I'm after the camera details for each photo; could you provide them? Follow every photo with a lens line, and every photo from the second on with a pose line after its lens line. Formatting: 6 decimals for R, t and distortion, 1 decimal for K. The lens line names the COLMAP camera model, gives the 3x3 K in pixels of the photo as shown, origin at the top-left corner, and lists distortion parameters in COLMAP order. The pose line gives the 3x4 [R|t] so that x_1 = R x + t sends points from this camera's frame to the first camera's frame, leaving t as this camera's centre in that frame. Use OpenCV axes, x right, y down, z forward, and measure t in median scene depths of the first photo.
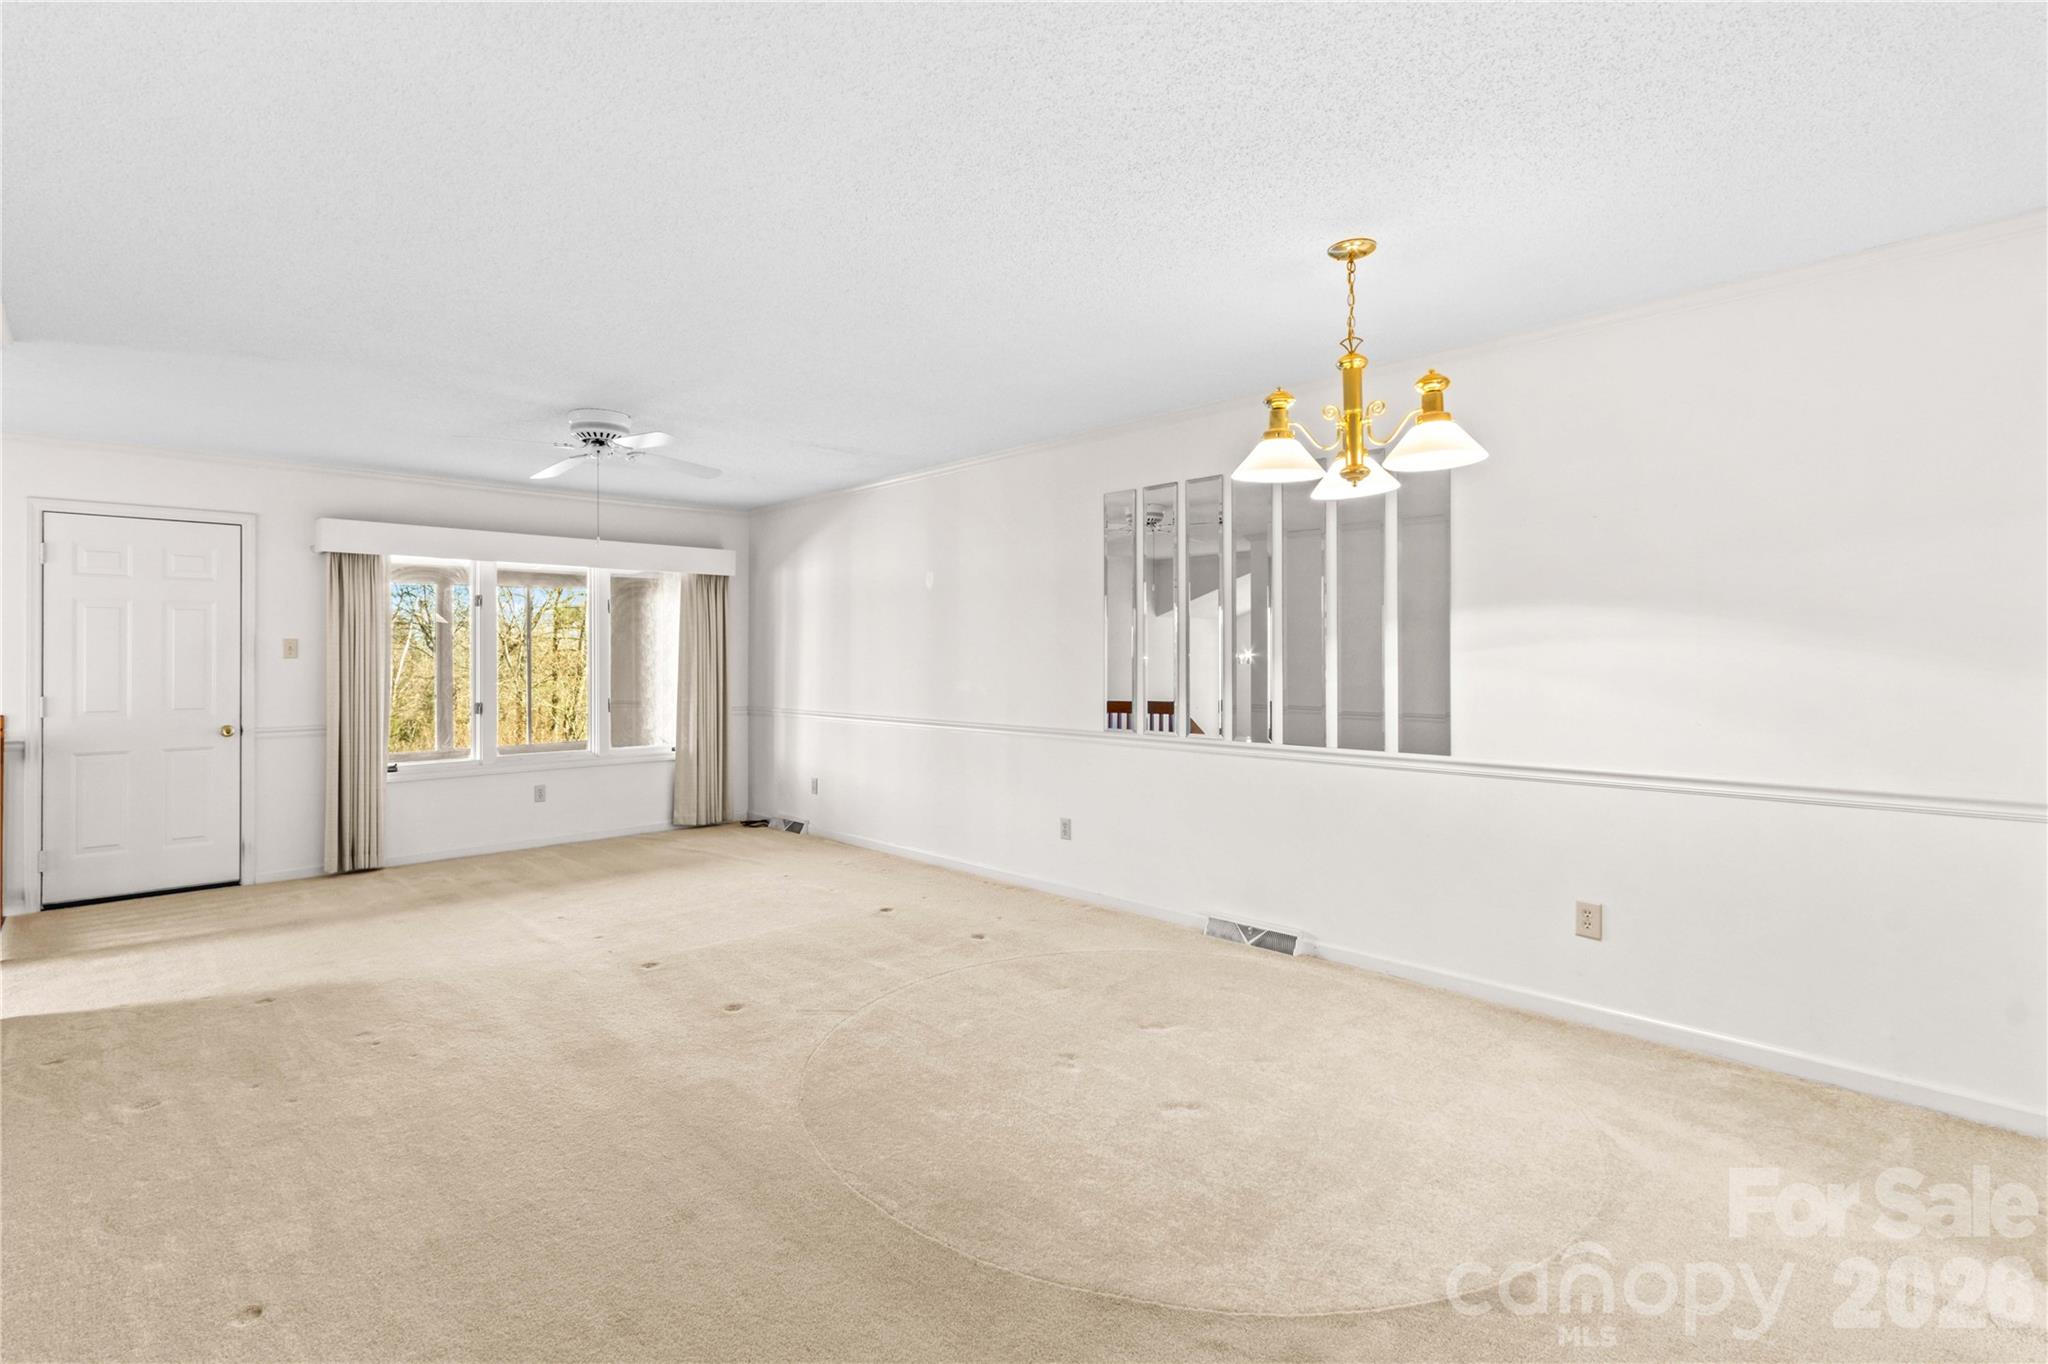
lens RADIAL K [[977.2, 0, 986.5], [0, 977.2, 649.9], [0, 0, 1]] dist [0.015722, -0.002018]
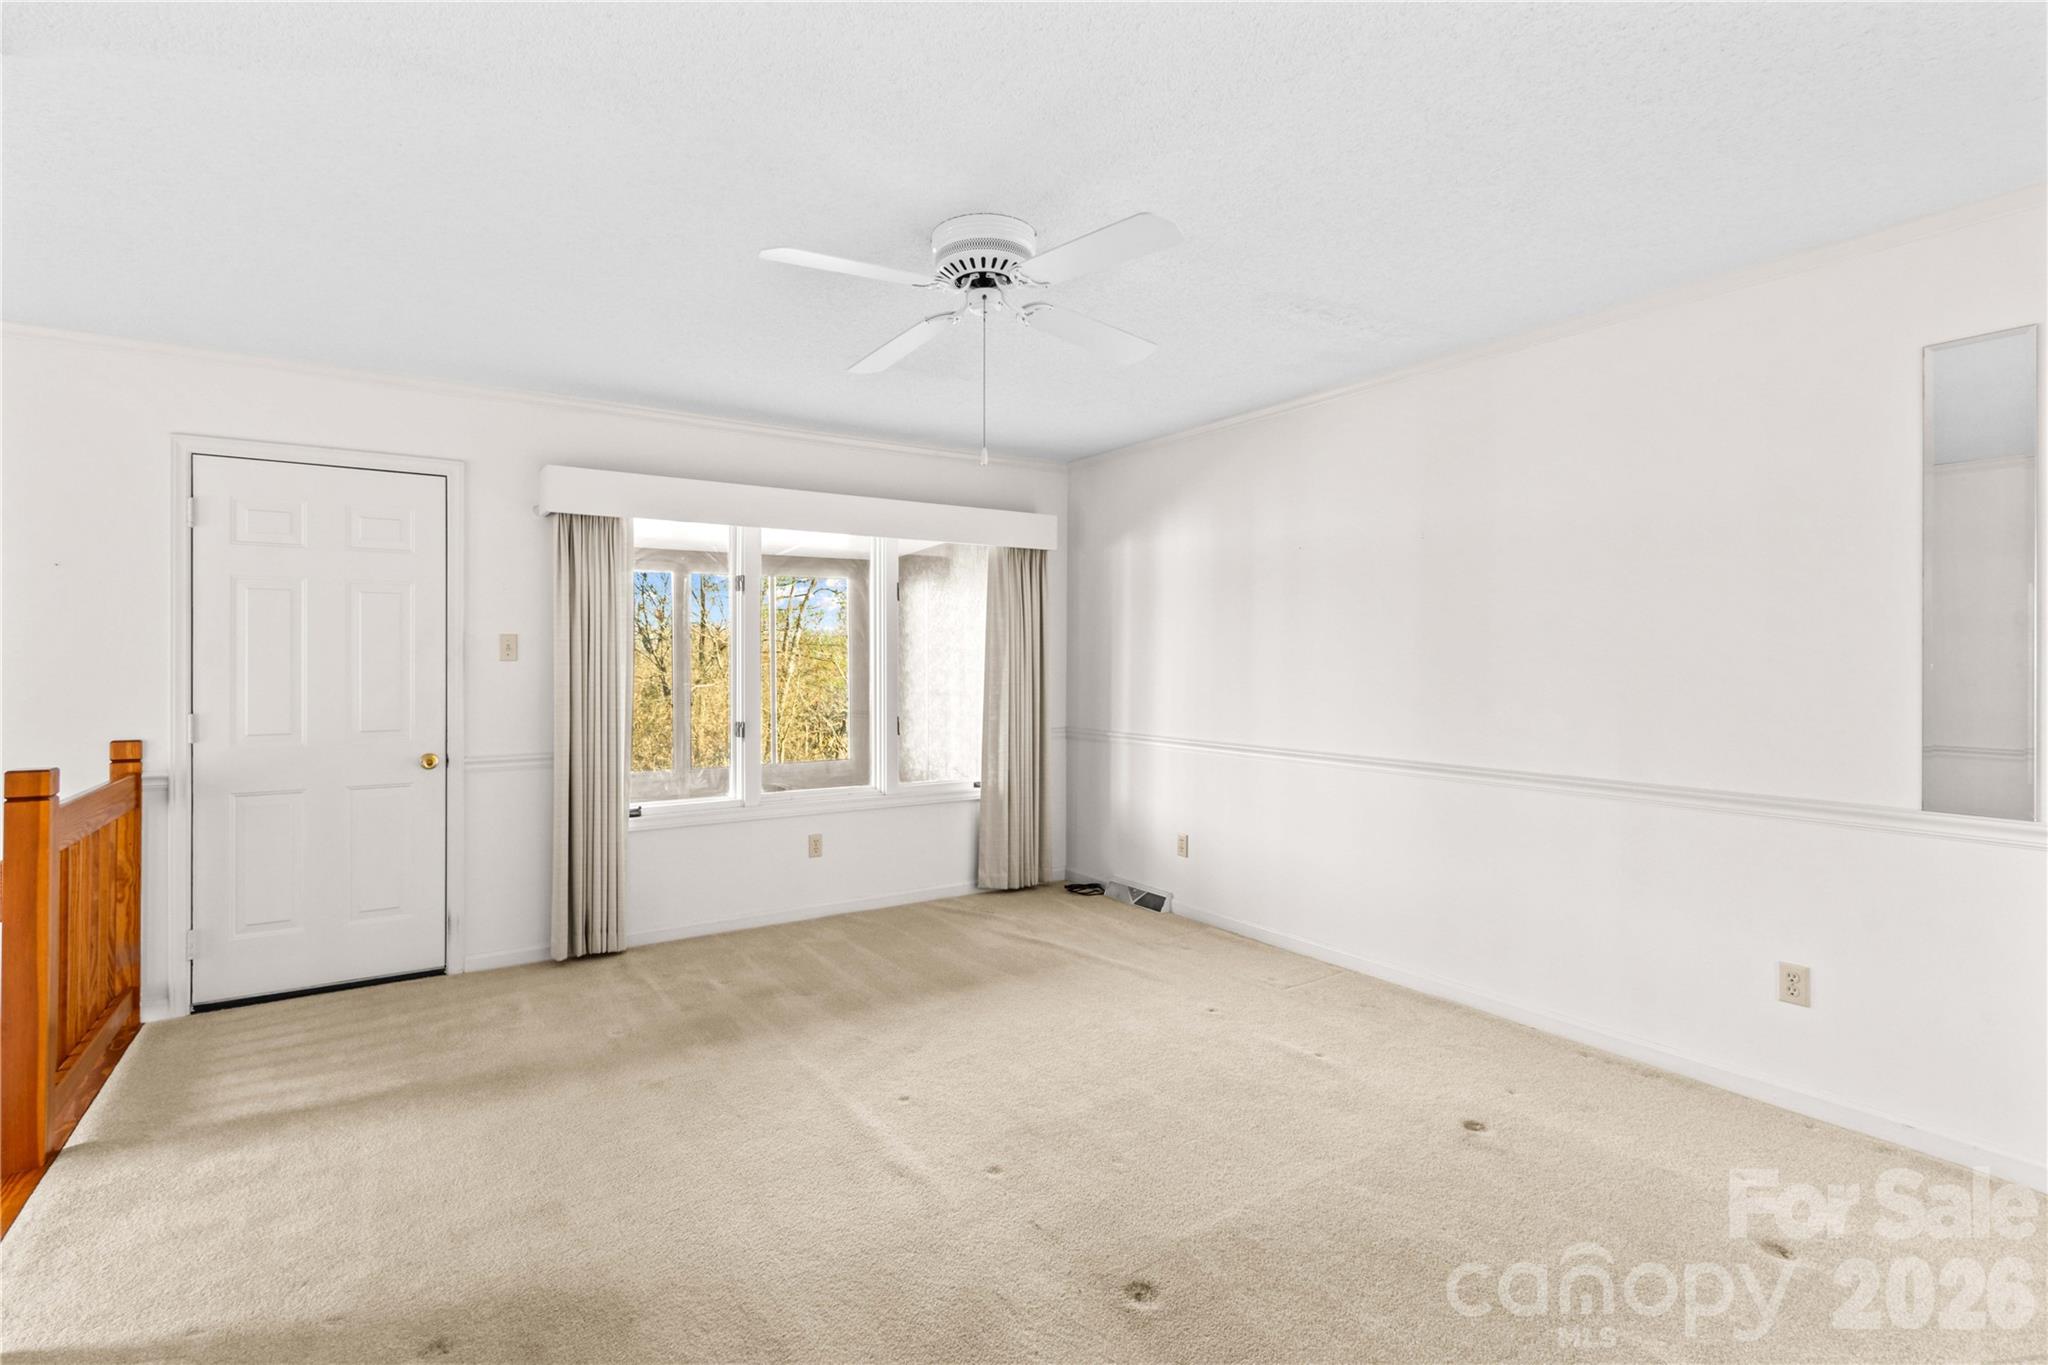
lens RADIAL K [[977.2, 0, 986.7], [0, 977.2, 654.9], [0, 0, 1]] dist [0.015722, -0.002018]
pose [[0.984118, 0.002367, -0.177501, -0.229873], [-0.001998, 0.999995, 0.002259, 0.002082], [0.177505, -0.001869, 0.984118, 0.347911]]
